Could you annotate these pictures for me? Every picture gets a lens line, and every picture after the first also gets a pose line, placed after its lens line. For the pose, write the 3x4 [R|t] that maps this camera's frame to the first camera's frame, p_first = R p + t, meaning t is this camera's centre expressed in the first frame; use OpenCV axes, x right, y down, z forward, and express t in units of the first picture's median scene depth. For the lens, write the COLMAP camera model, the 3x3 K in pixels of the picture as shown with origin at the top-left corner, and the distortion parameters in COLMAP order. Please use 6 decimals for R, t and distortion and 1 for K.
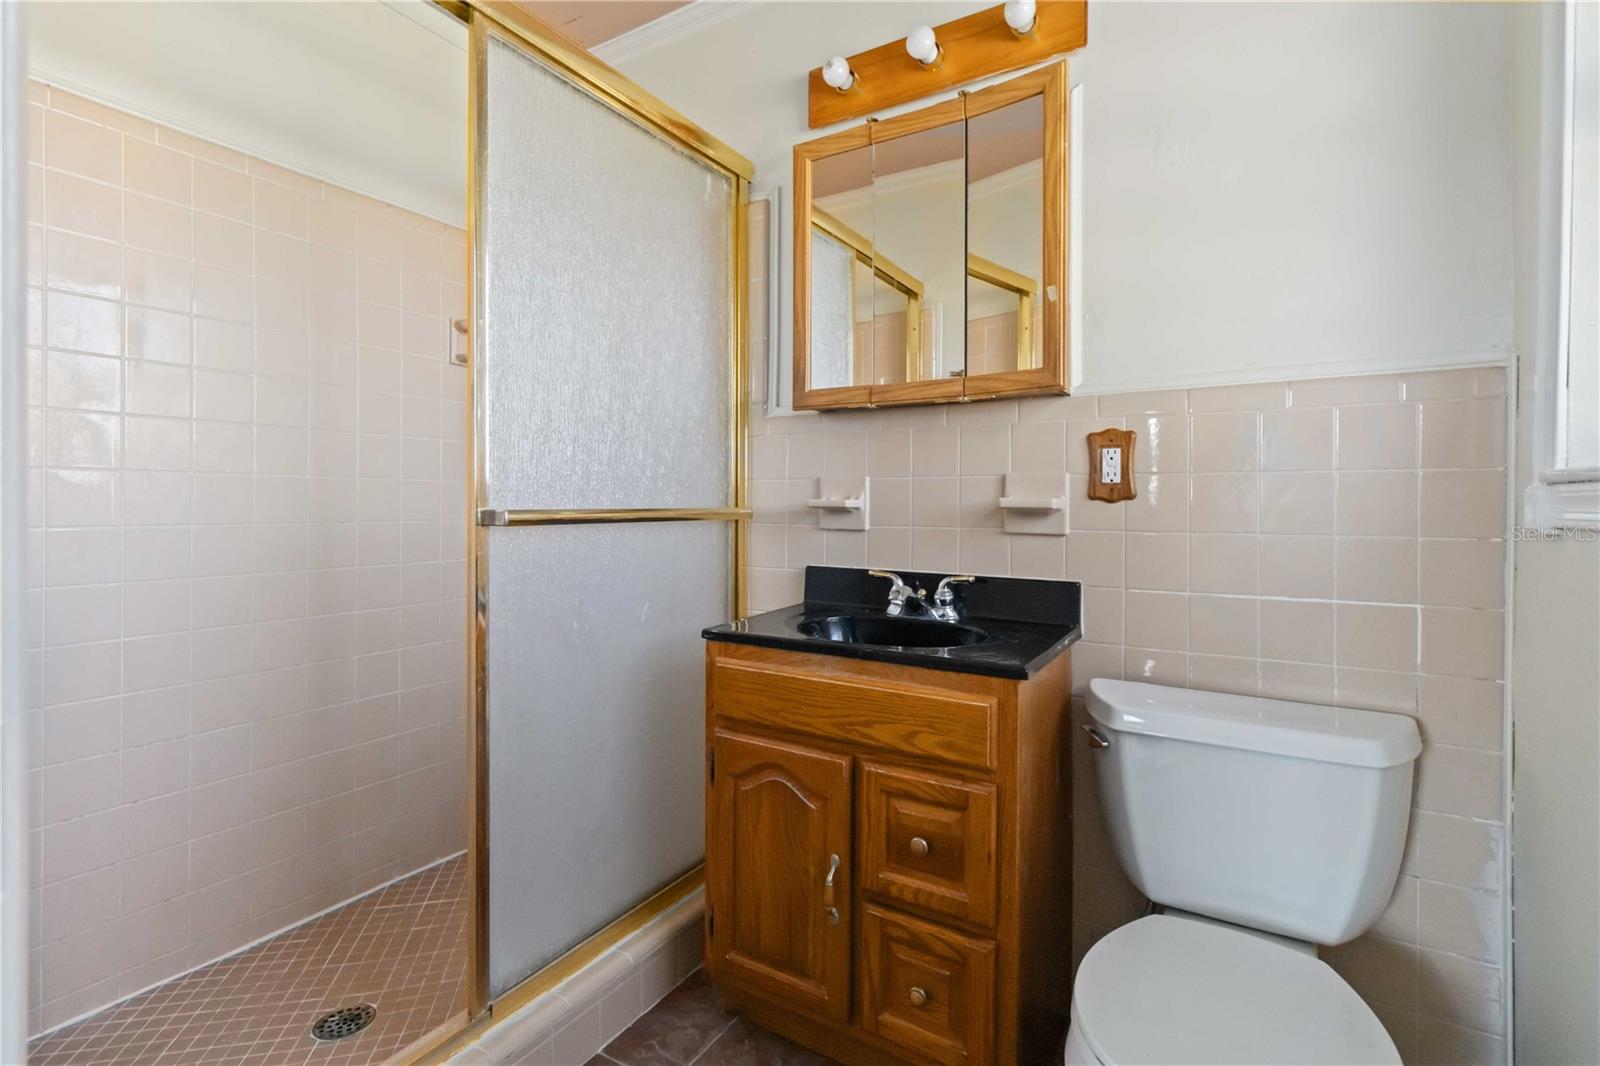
lens RADIAL K [[751.7, 0, 796.9], [0, 751.7, 526.9], [0, 0, 1]] dist [0.000054, 0.002140]
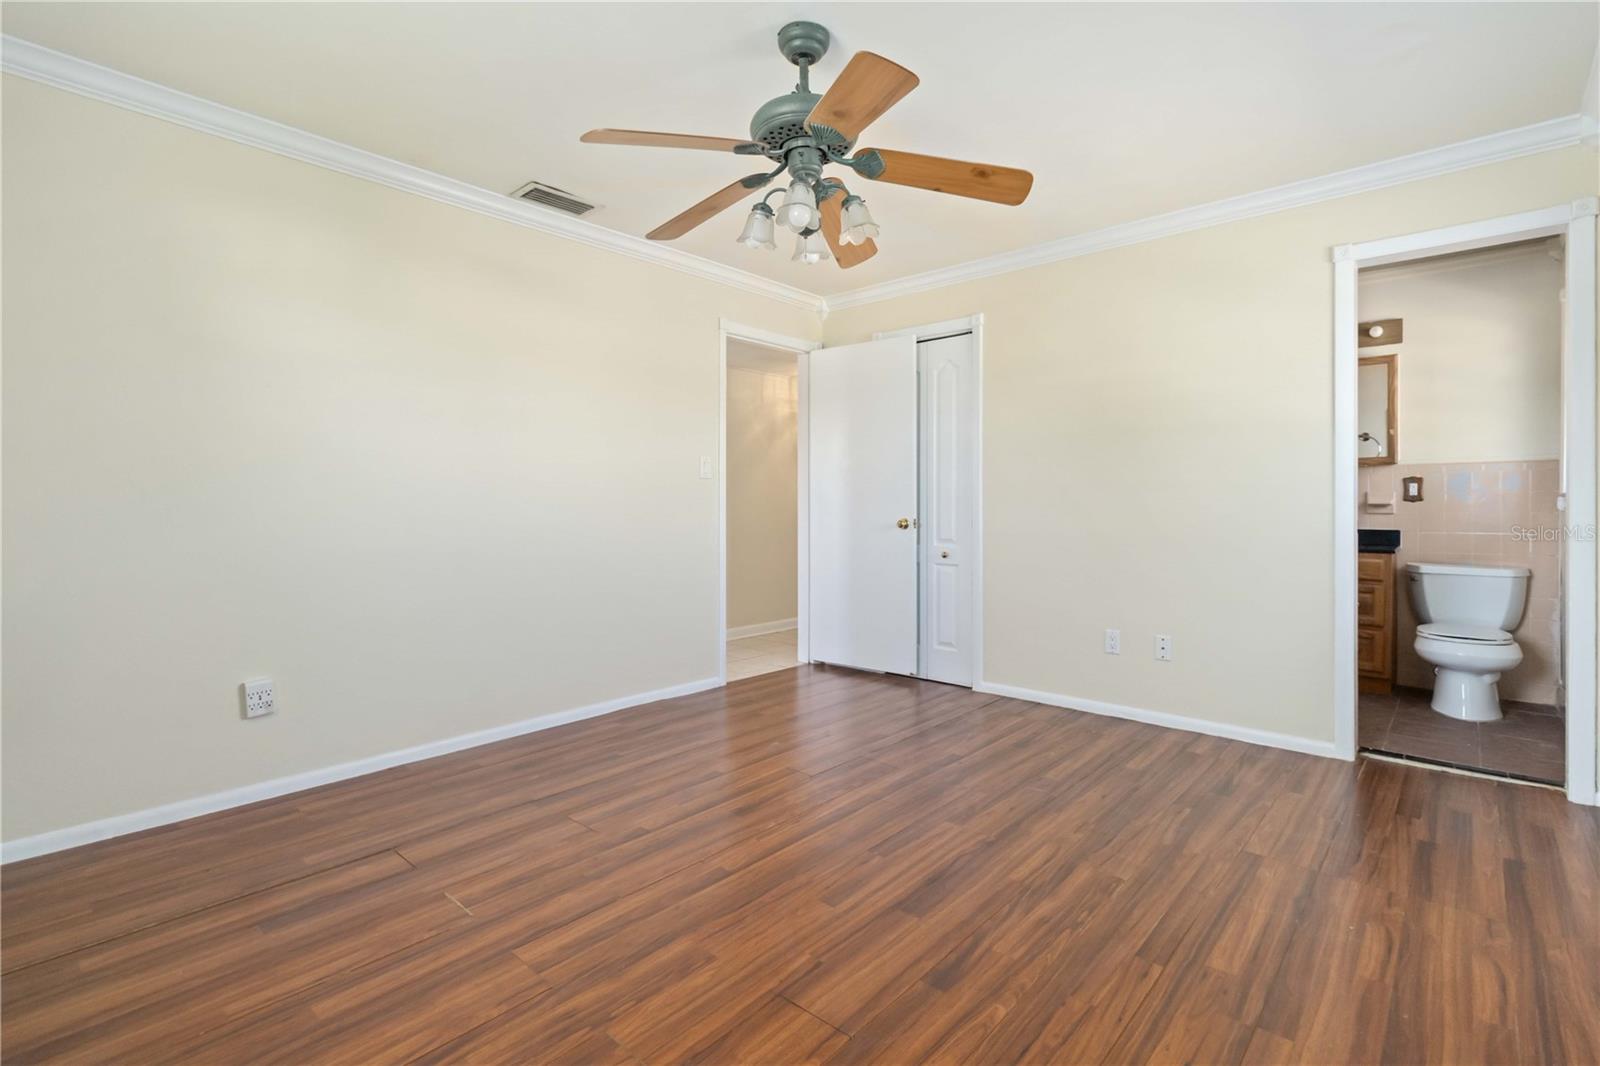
lens RADIAL K [[751.7, 0, 802.5], [0, 751.7, 515.0], [0, 0, 1]] dist [0.000054, 0.002140]
pose [[0.983678, 0.000524, -0.179939, -1.362654], [-0.001611, 0.999981, -0.005895, 0.038153], [0.179932, 0.006089, 0.983660, -2.251348]]
